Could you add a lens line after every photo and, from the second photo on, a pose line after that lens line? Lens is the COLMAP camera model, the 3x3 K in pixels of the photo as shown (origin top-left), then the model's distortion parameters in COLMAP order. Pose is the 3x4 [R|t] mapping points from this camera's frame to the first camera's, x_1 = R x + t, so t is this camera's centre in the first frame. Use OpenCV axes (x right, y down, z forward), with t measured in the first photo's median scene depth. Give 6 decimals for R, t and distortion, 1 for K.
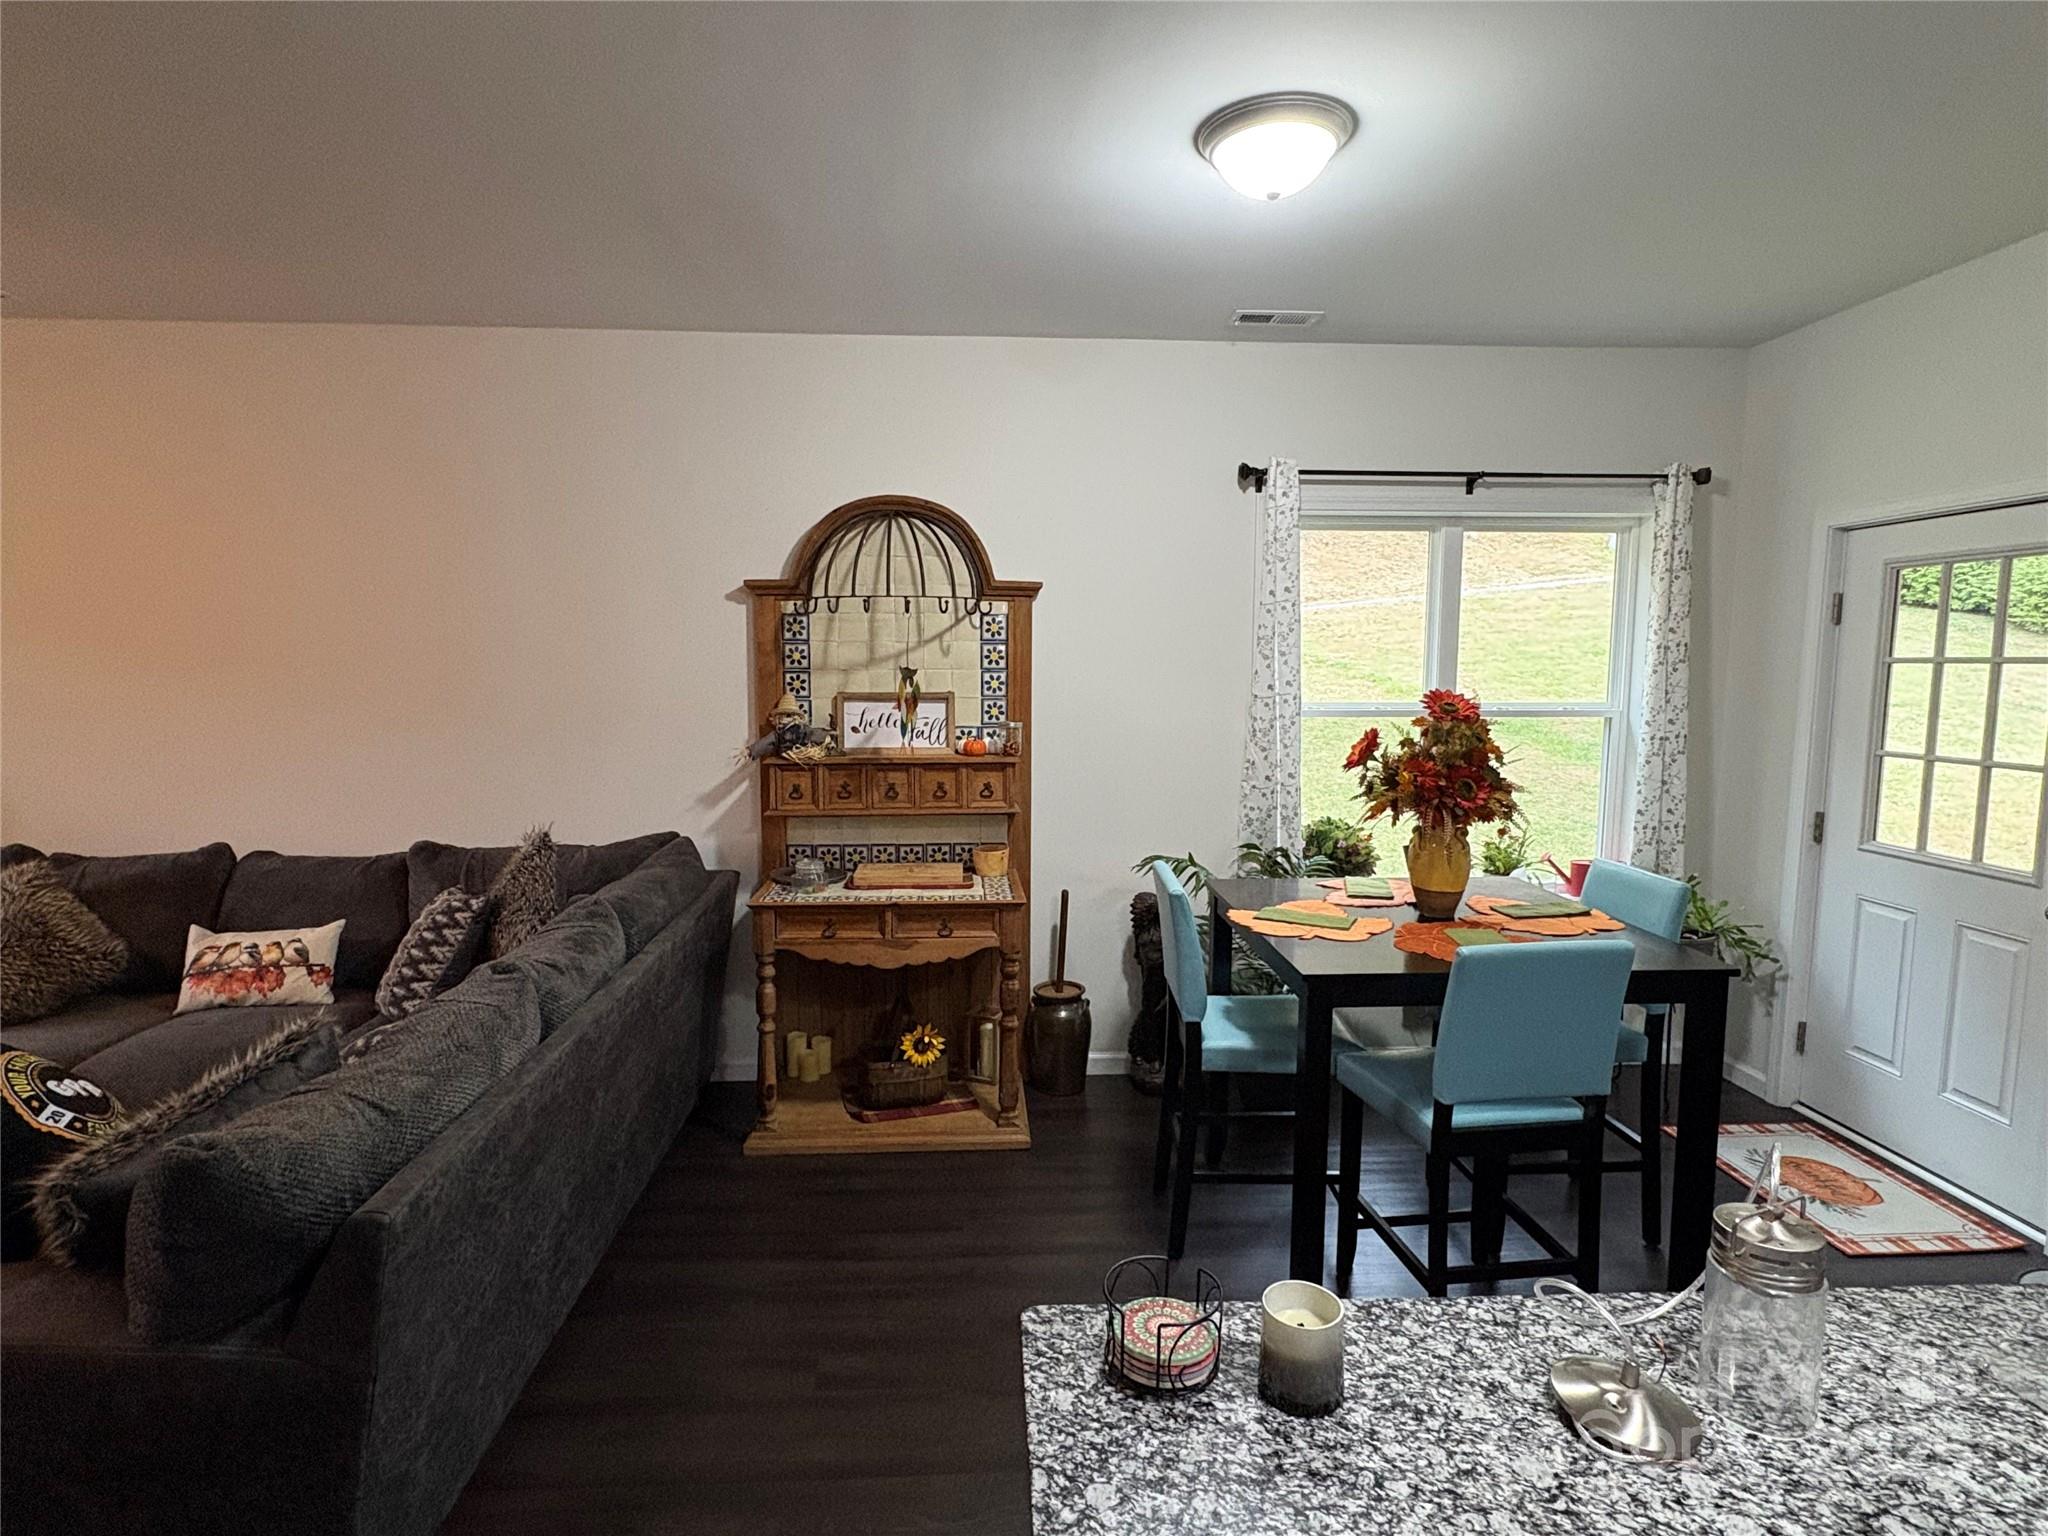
lens RADIAL K [[1057.4, 0, 1029.1], [0, 1057.4, 769.5], [0, 0, 1]] dist [-0.000436, 0.000316]
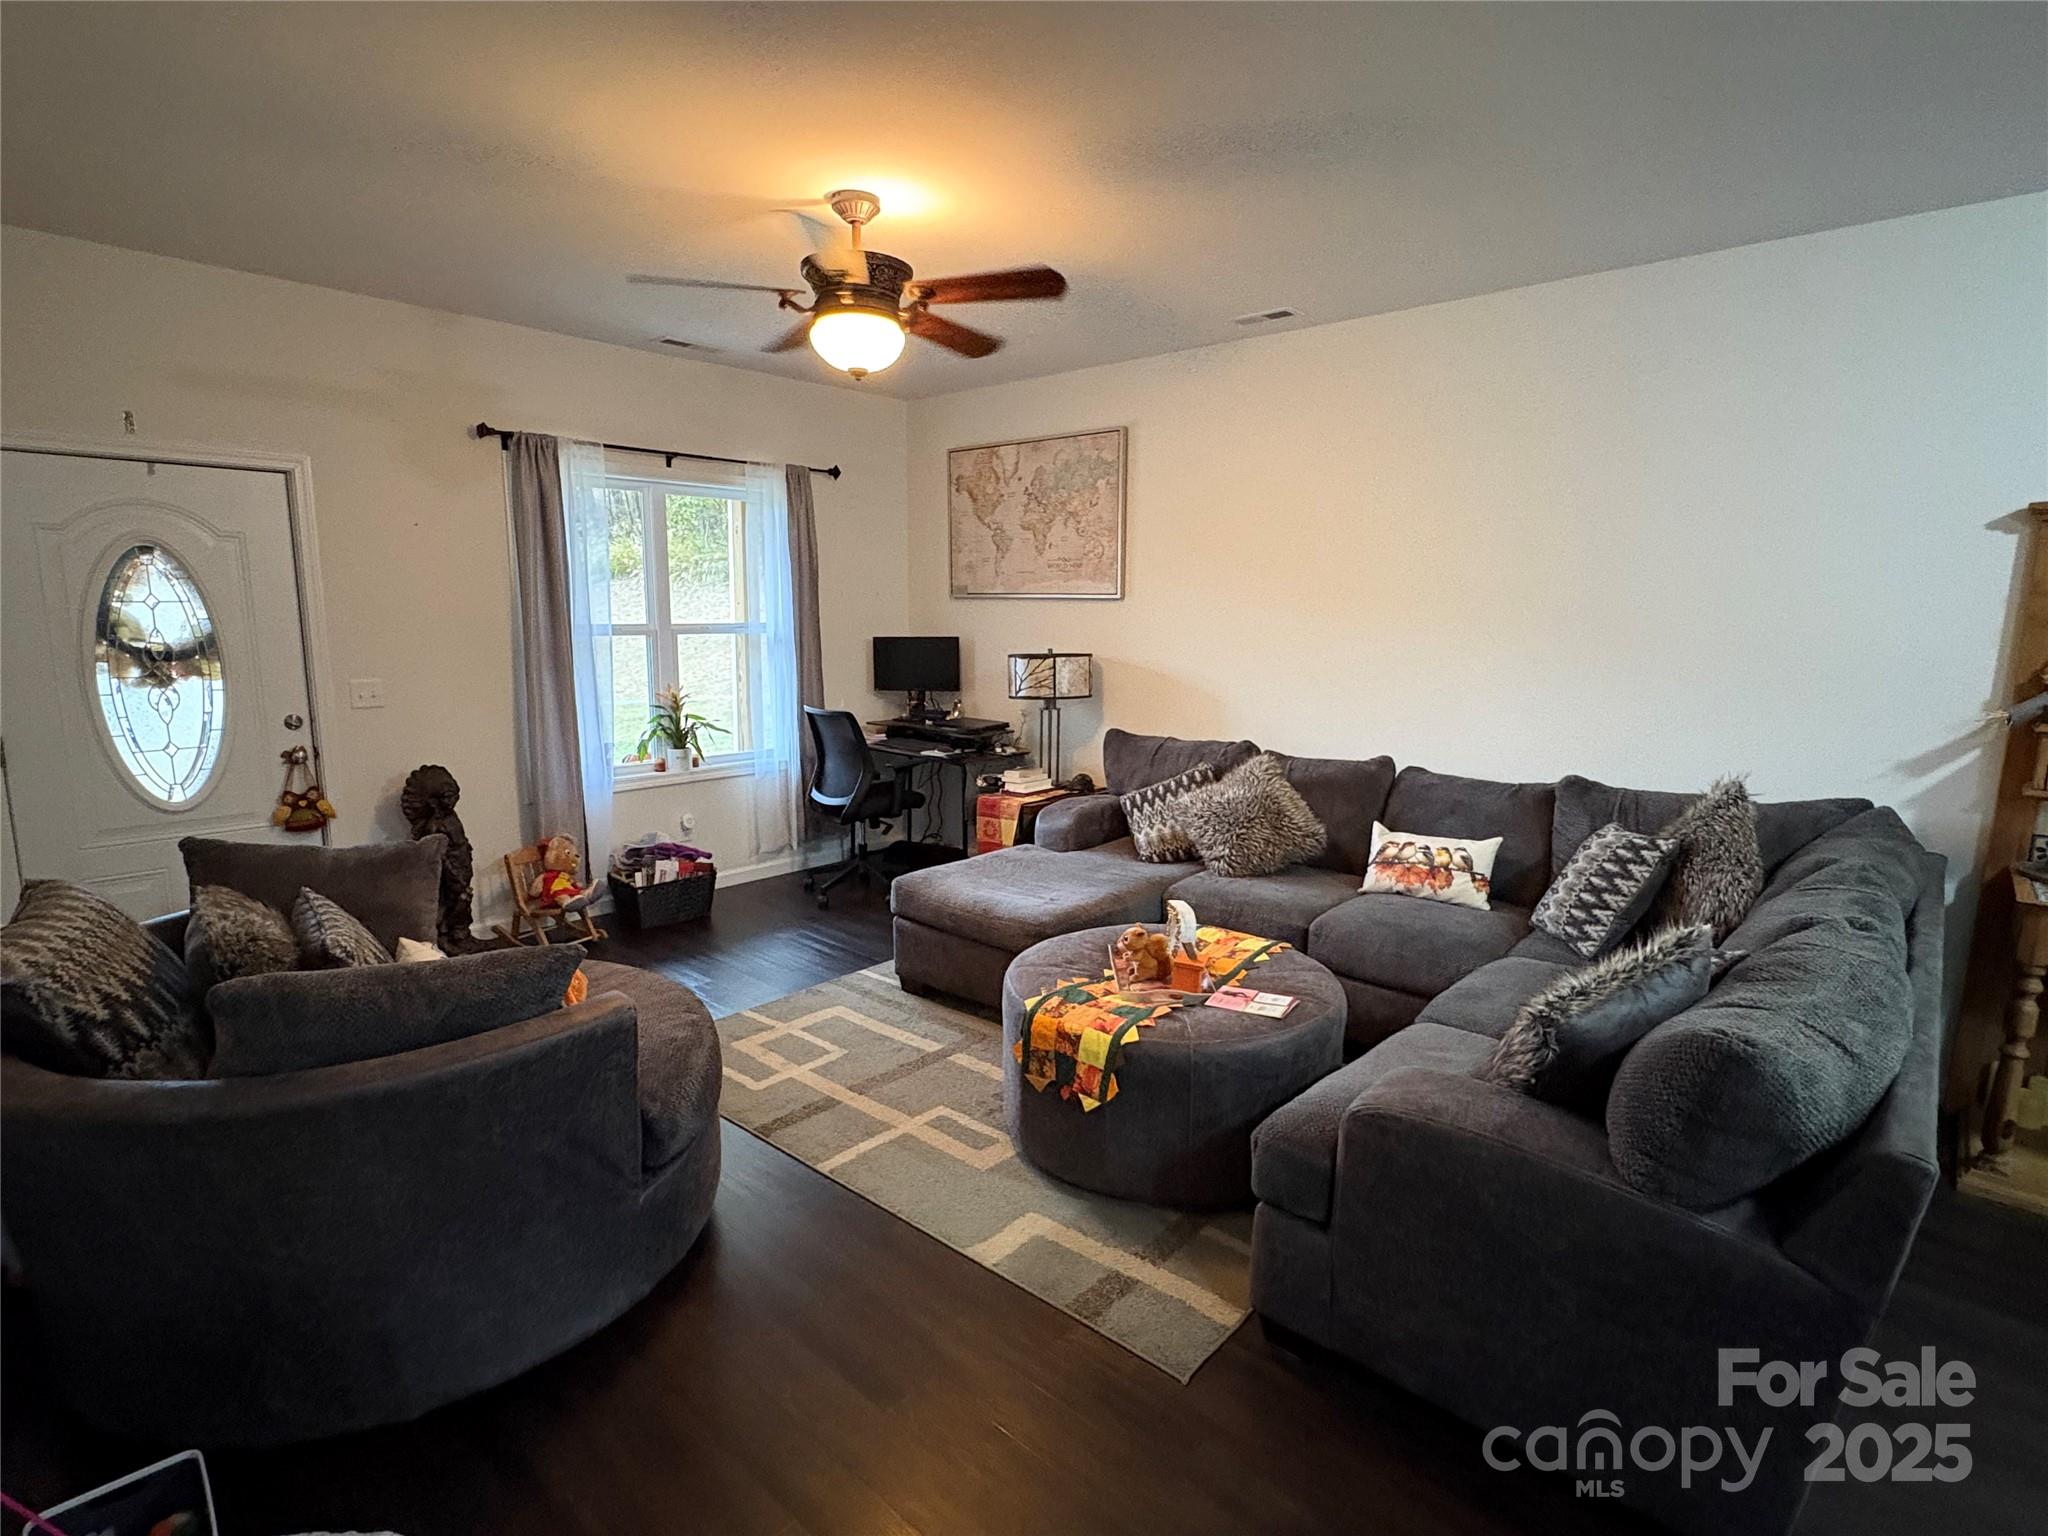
lens RADIAL K [[1028.6, 0, 1018.2], [0, 1028.6, 778.2], [0, 0, 1]] dist [-0.001206, 0.000479]
pose [[0.697561, 0.123507, -0.705801, -0.257938], [-0.082822, 0.992328, 0.091792, 0.024248], [0.711723, -0.005574, 0.702438, -0.115908]]
